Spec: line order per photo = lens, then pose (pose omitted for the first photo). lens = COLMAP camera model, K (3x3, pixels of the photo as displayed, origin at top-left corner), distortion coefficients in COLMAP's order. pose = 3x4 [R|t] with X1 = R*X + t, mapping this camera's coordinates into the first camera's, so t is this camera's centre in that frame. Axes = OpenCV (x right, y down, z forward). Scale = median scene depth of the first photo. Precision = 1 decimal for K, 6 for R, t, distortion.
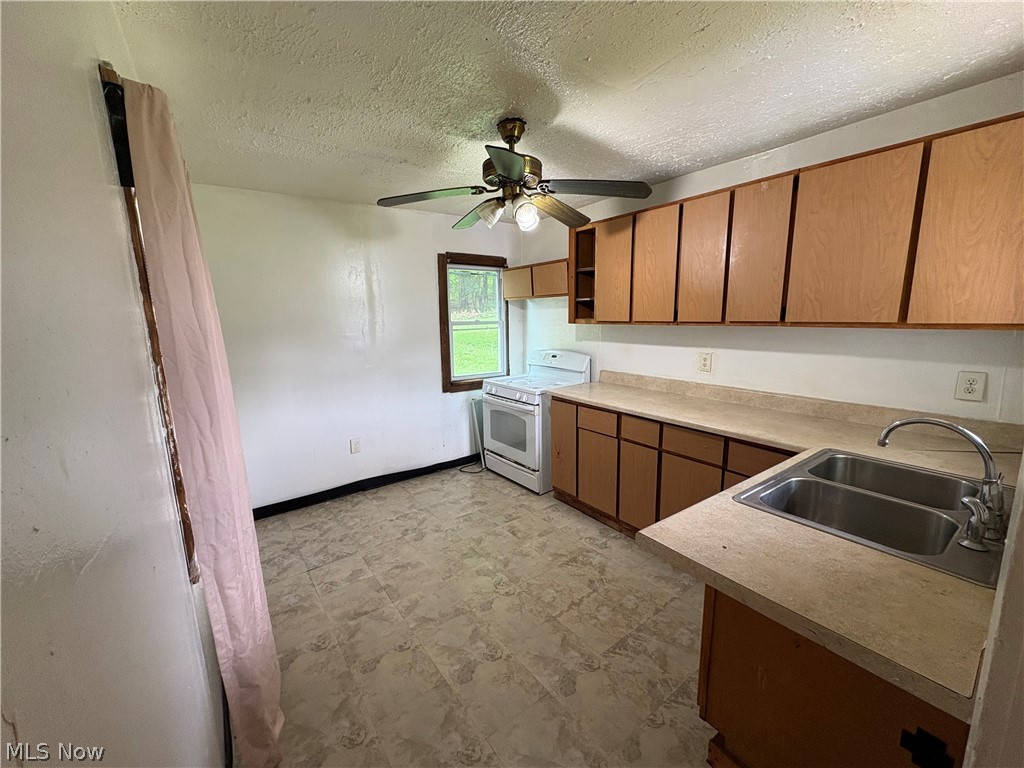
lens RADIAL K [[407.0, 0, 512.5], [0, 407.0, 386.6], [0, 0, 1]] dist [-0.000945, 0.000582]
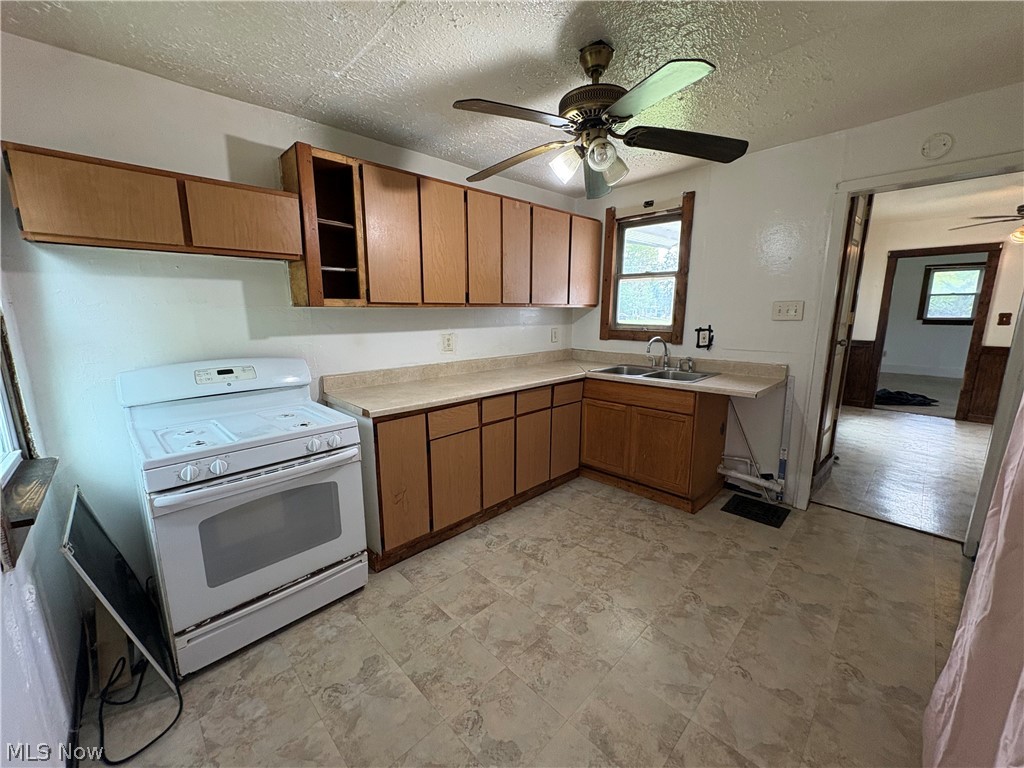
lens RADIAL K [[407.0, 0, 510.9], [0, 407.0, 386.3], [0, 0, 1]] dist [-0.000945, 0.000582]
pose [[-0.143146, -0.169409, 0.975095, -0.652508], [0.177937, 0.964782, 0.193739, -0.132618], [-0.973575, 0.201238, -0.107960, 1.015238]]
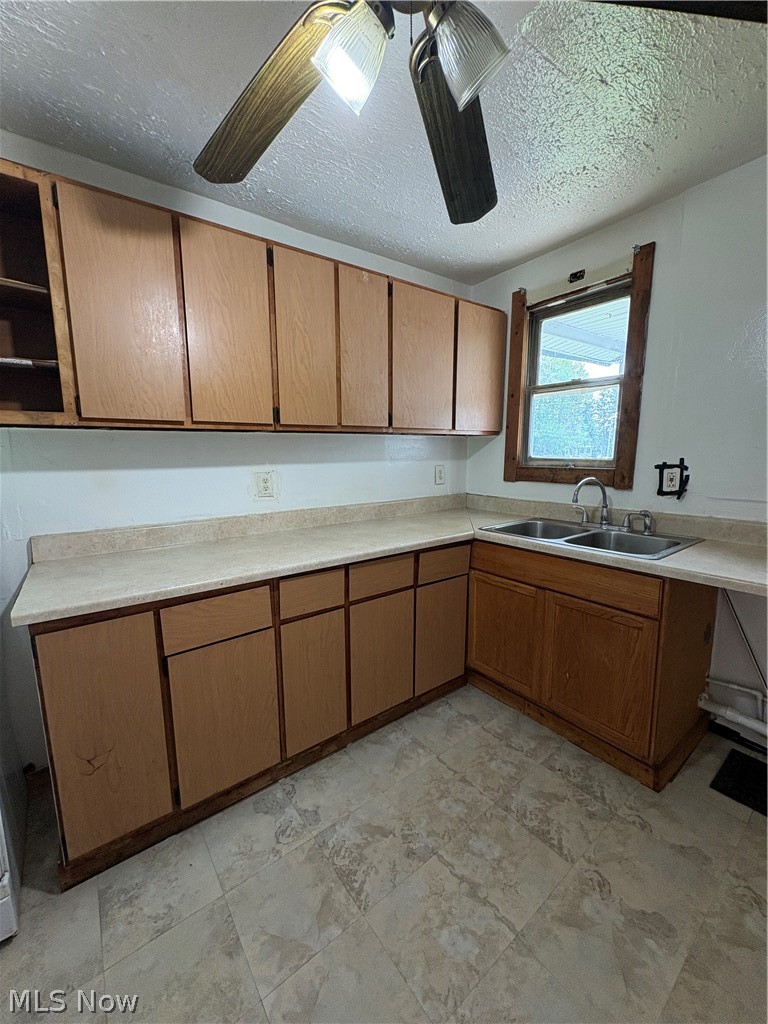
lens RADIAL K [[407.0, 0, 381.5], [0, 407.0, 510.9], [0, 0, 1]] dist [-0.000945, 0.000582]
pose [[-0.009647, -0.133386, 0.991017, -0.278726], [0.182940, 0.974101, 0.132890, -0.075725], [-0.983077, 0.182579, 0.015004, 0.819917]]
